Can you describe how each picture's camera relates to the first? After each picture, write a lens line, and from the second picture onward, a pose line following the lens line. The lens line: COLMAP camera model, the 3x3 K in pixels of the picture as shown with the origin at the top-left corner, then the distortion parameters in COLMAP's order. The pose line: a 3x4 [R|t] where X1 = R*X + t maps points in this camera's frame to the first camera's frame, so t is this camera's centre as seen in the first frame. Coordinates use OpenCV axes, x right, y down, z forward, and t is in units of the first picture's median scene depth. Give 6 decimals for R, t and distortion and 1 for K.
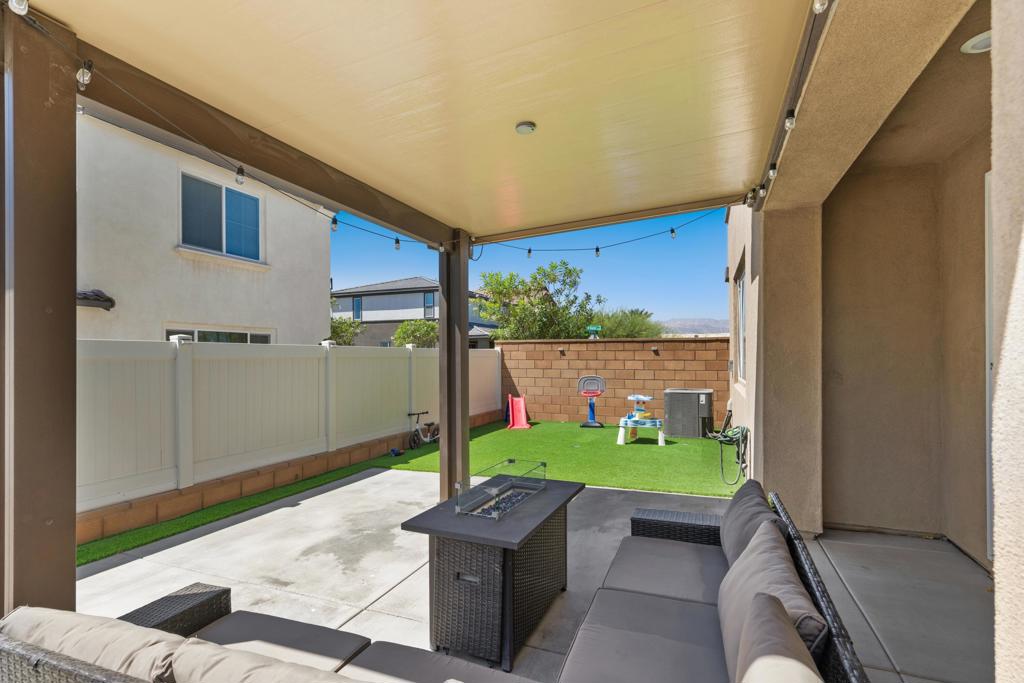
lens RADIAL K [[480.7, 0, 512.0], [0, 480.7, 348.0], [0, 0, 1]] dist [0.004964, 0.000296]
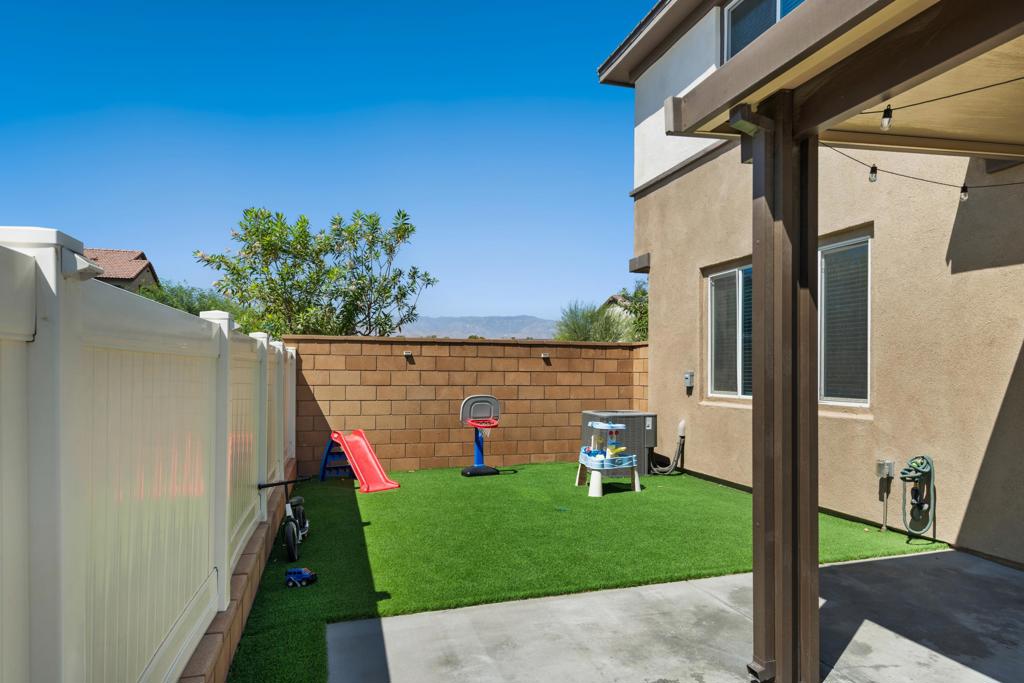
lens RADIAL K [[634.3, 0, 515.1], [0, 634.3, 350.7], [0, 0, 1]] dist [0.005162, -0.000250]
pose [[0.772528, 0.027450, 0.634387, -0.399206], [-0.020109, 0.999622, -0.018766, 0.014914], [-0.634663, 0.001740, 0.772787, 0.364199]]
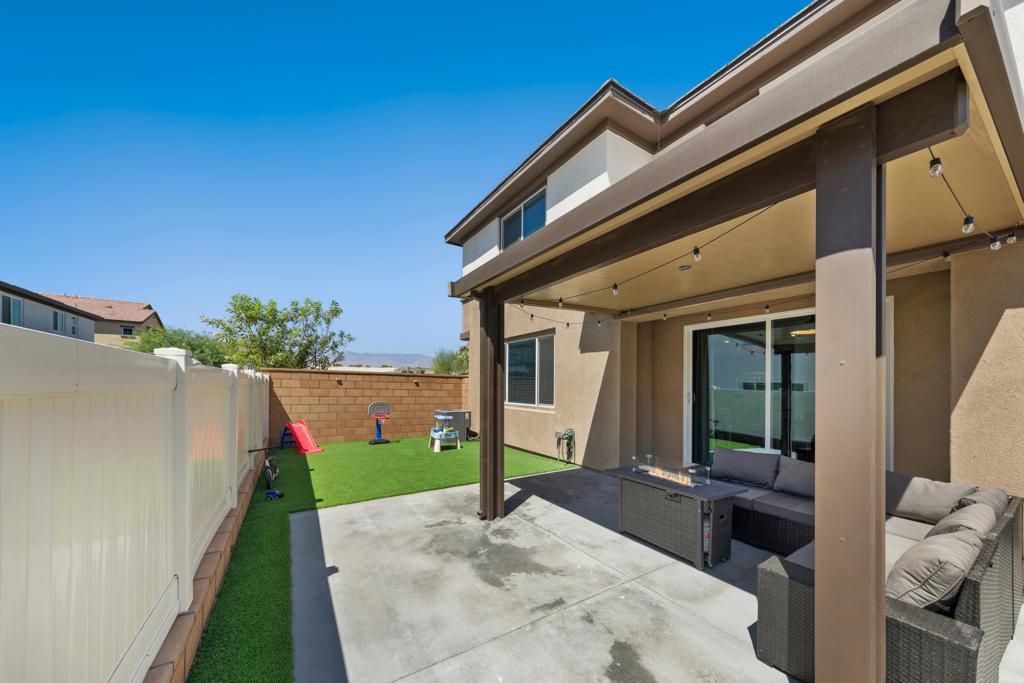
lens RADIAL K [[356.3, 0, 504.7], [0, 356.3, 388.0], [0, 0, 1]] dist [0.002014, -0.000168]
pose [[0.584096, 0.011864, 0.811598, -0.452741], [-0.034940, 0.999334, 0.010537, 0.001269], [-0.810932, -0.034511, 0.584121, 0.244535]]
